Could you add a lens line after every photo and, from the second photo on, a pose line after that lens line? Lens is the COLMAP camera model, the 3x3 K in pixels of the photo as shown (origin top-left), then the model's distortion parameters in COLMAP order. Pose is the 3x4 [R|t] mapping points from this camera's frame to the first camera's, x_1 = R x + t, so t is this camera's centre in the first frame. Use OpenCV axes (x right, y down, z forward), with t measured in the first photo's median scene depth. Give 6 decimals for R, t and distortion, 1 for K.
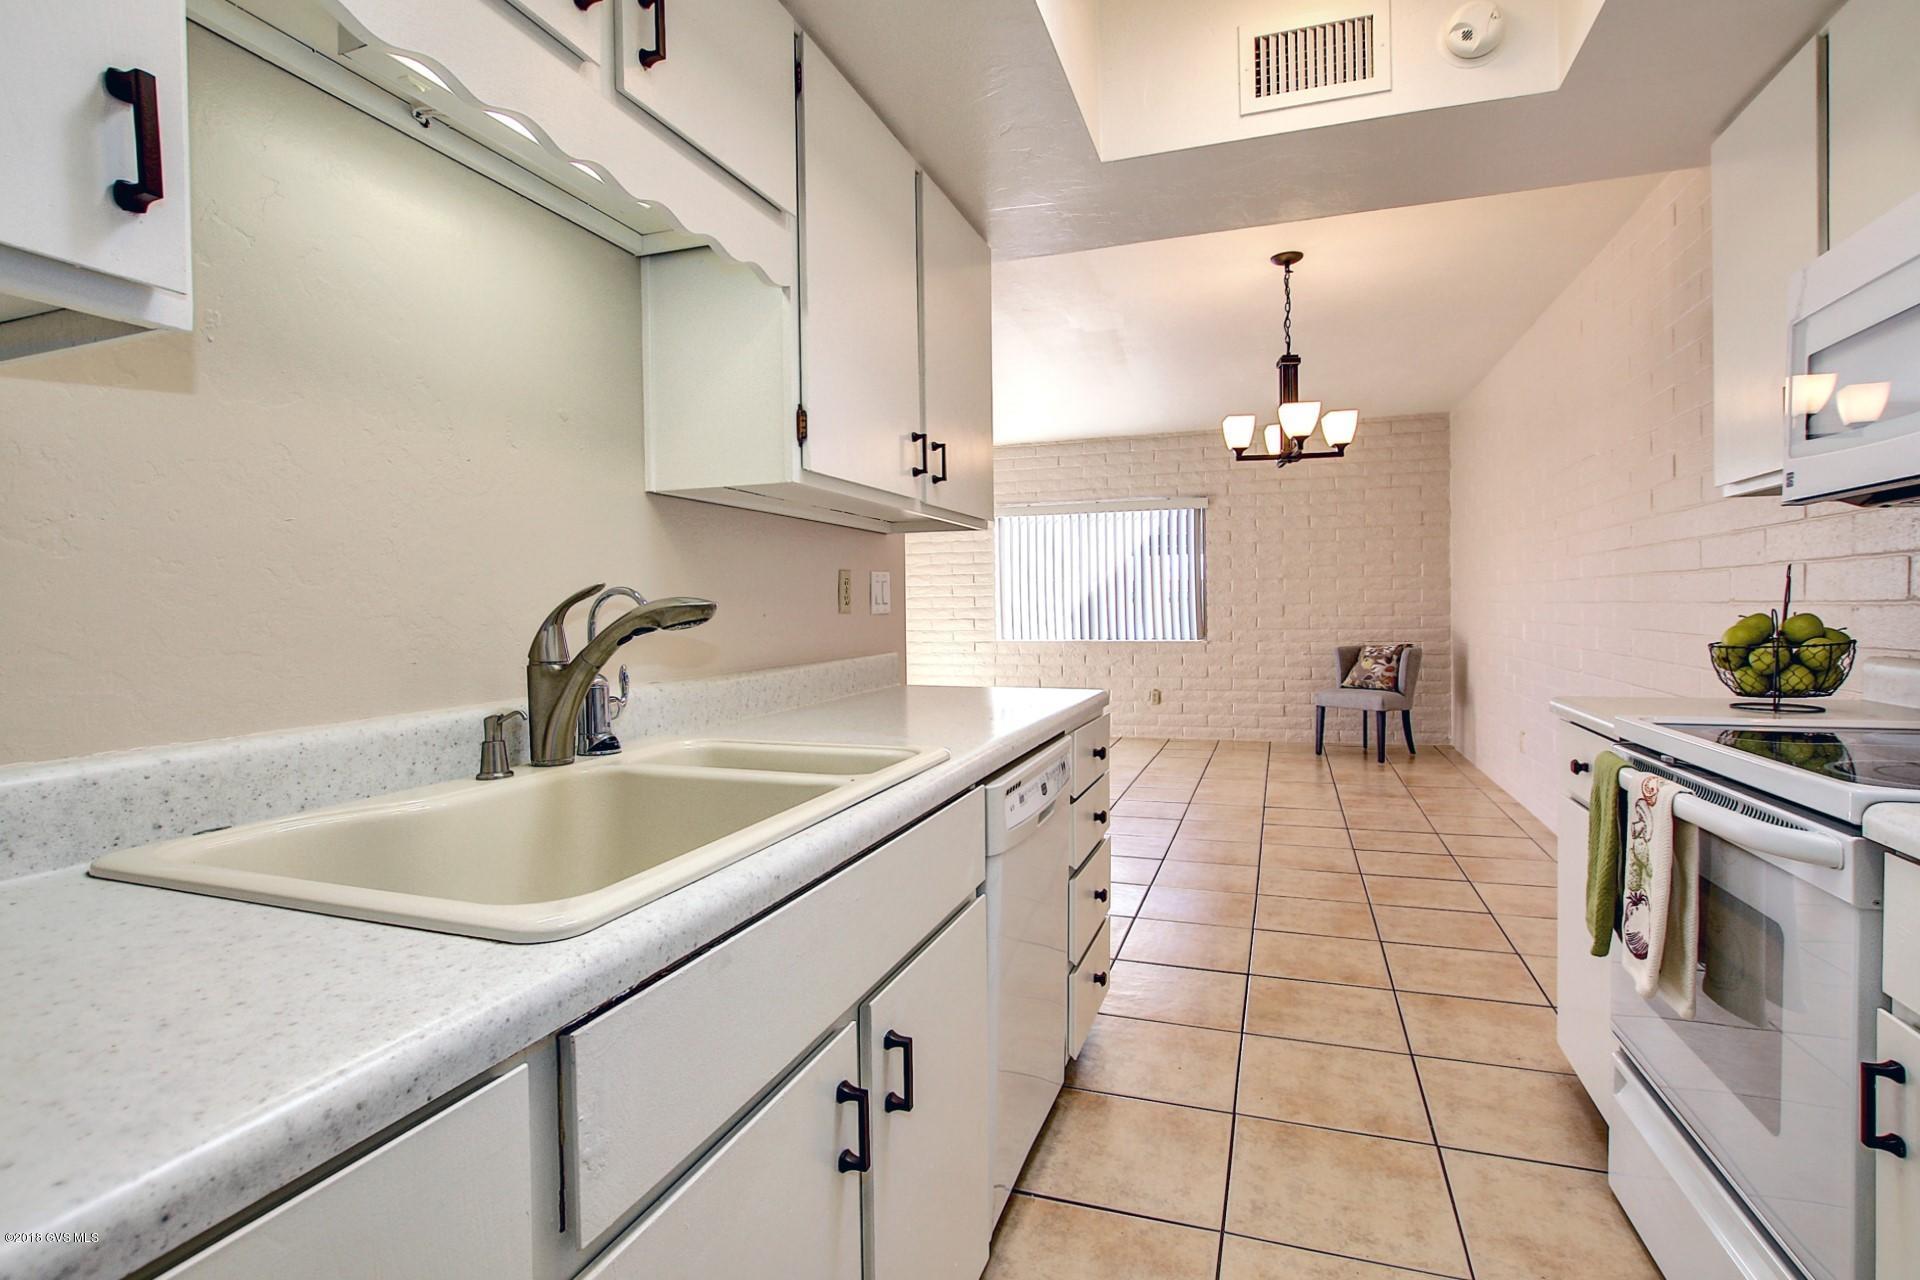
lens RADIAL K [[924.5, 0, 957.5], [0, 924.5, 629.1], [0, 0, 1]] dist [-0.029588, 0.001318]
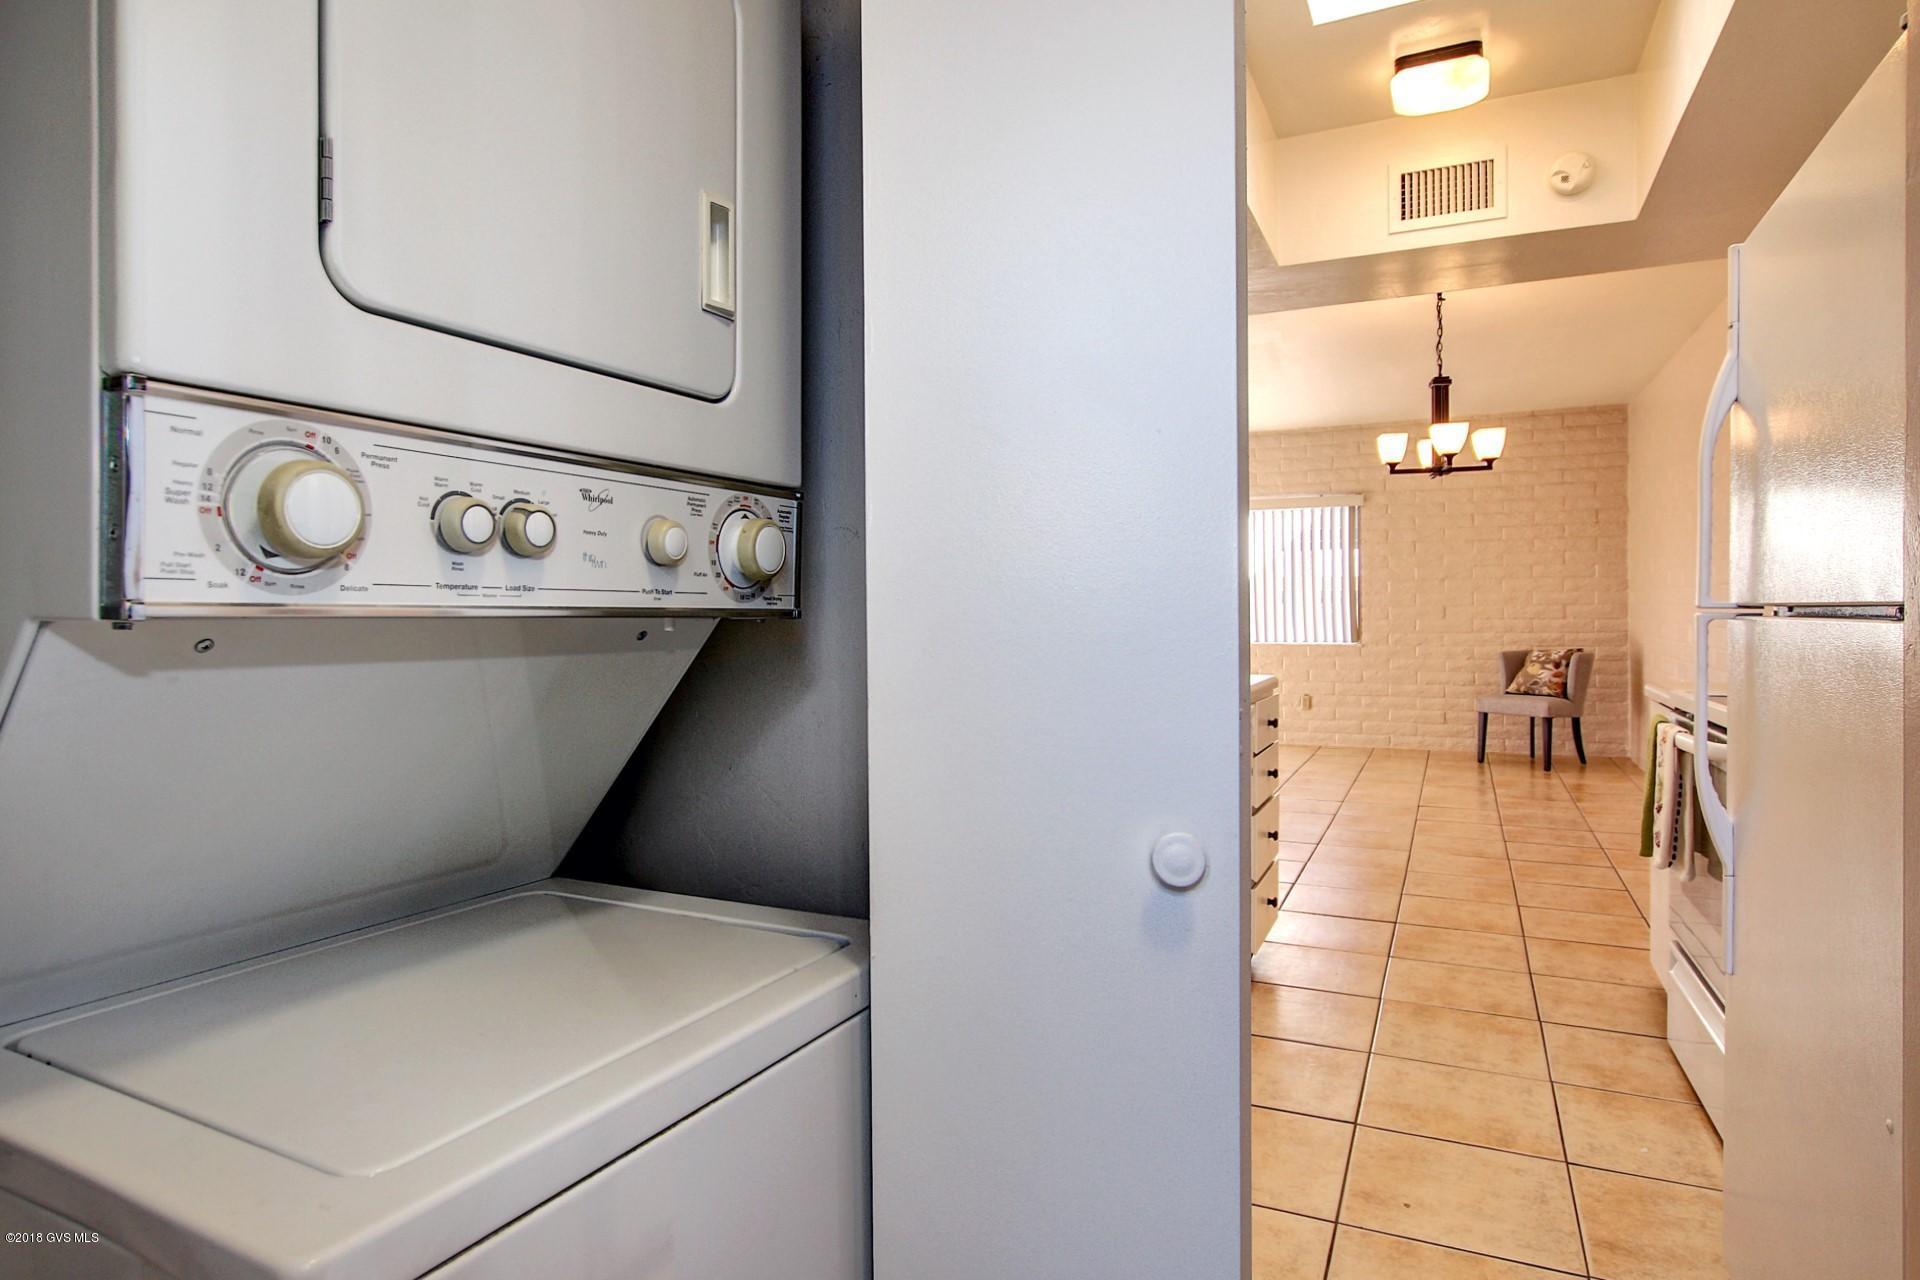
lens RADIAL K [[1054.7, 0, 958.9], [0, 1054.7, 626.5], [0, 0, 1]] dist [-0.024403, -0.001148]
pose [[0.994730, 0.007128, -0.102285, -0.041217], [-0.007685, 0.999958, -0.005060, 0.003832], [0.102244, 0.005819, 0.994742, -0.155416]]
